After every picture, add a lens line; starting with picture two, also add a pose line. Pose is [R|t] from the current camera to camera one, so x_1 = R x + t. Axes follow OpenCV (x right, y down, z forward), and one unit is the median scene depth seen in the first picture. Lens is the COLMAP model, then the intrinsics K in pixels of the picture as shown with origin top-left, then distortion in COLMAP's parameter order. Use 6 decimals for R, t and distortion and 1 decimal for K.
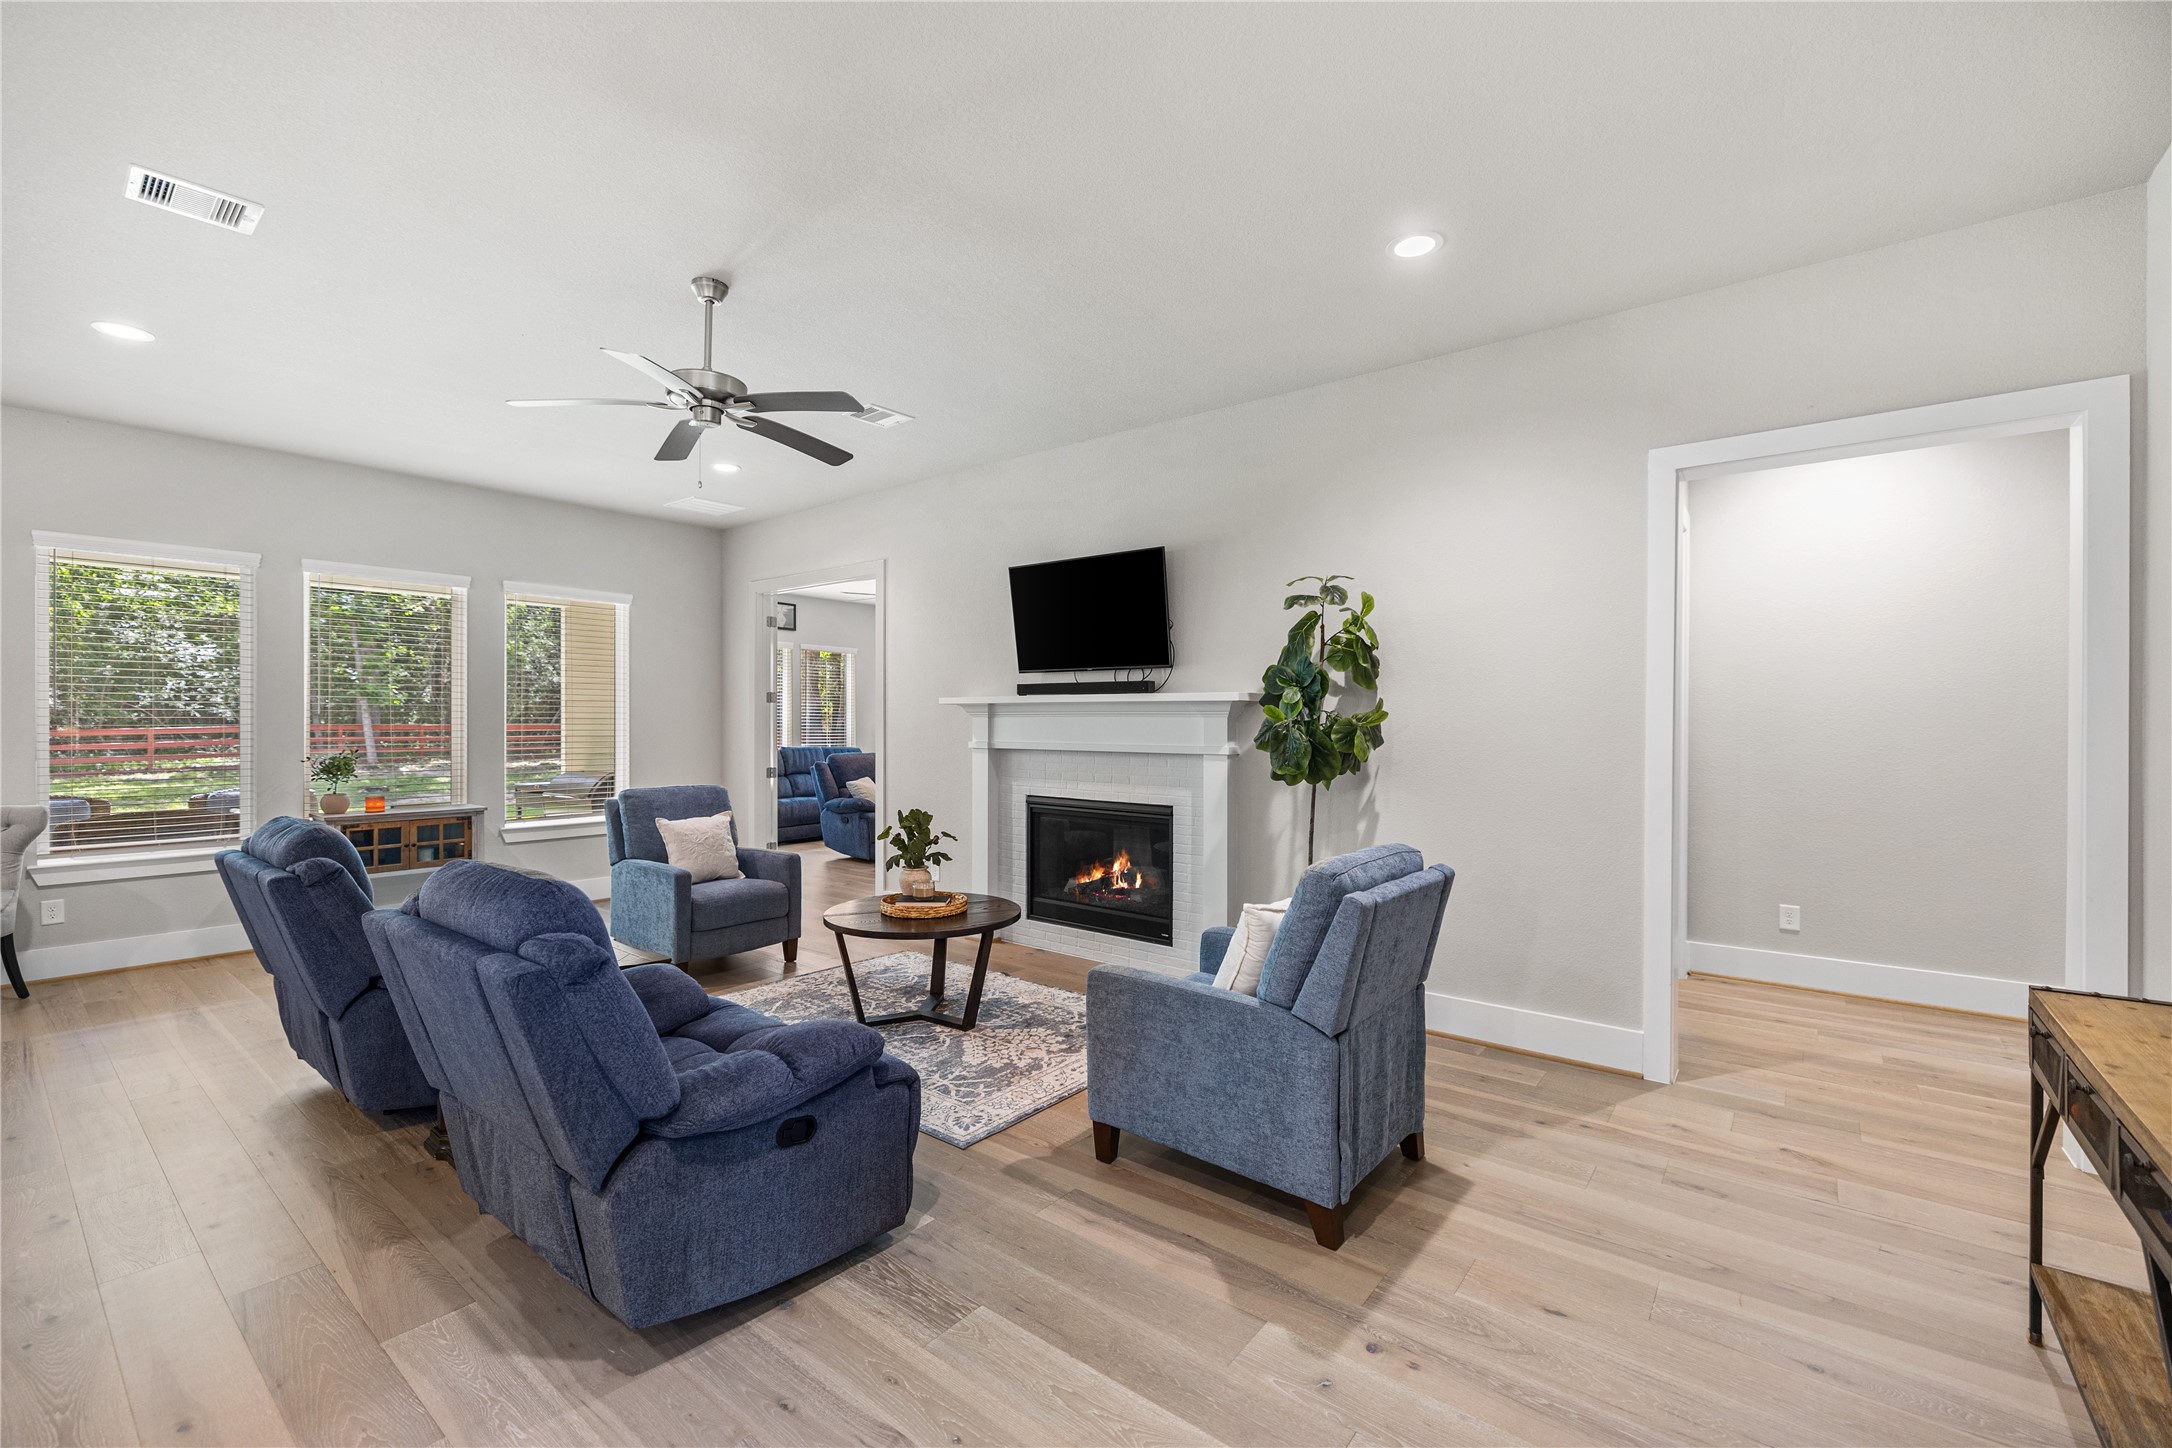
lens RADIAL K [[914.8, 0, 1079.8], [0, 914.8, 720.8], [0, 0, 1]] dist [0.000195, -0.000765]
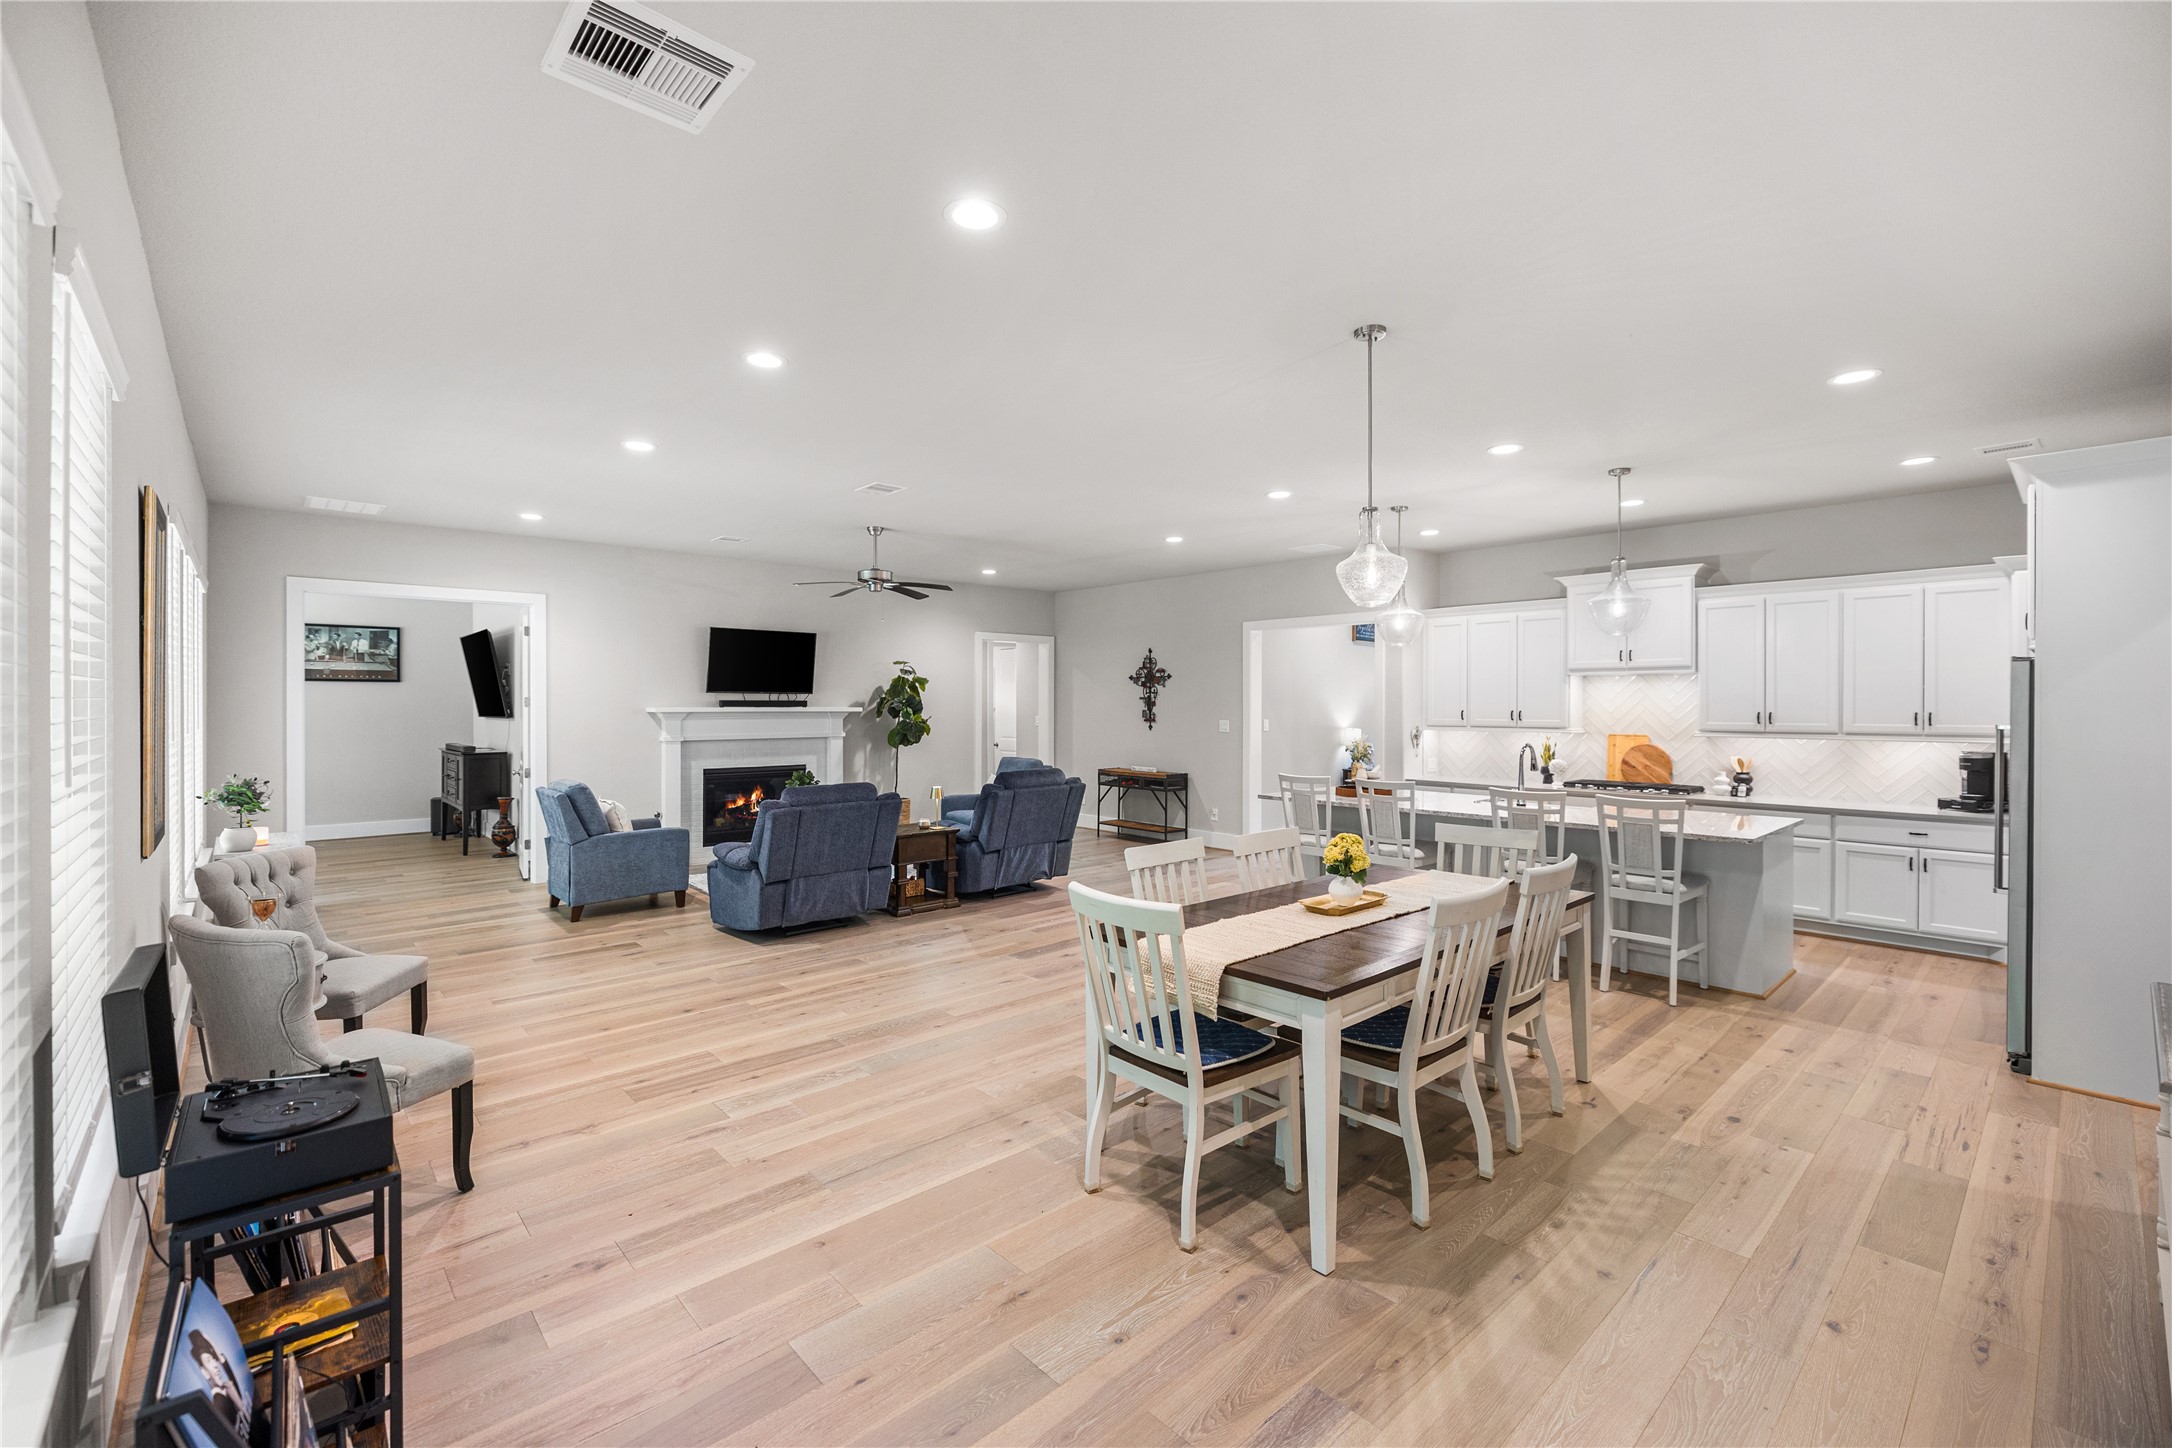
lens RADIAL K [[914.8, 0, 1074.9], [0, 914.8, 706.2], [0, 0, 1]] dist [0.000195, -0.000765]
pose [[0.160915, -0.006388, 0.986948, -2.102928], [-0.000545, 0.999978, 0.006562, -0.053228], [-0.986968, -0.001594, 0.160908, 0.139709]]
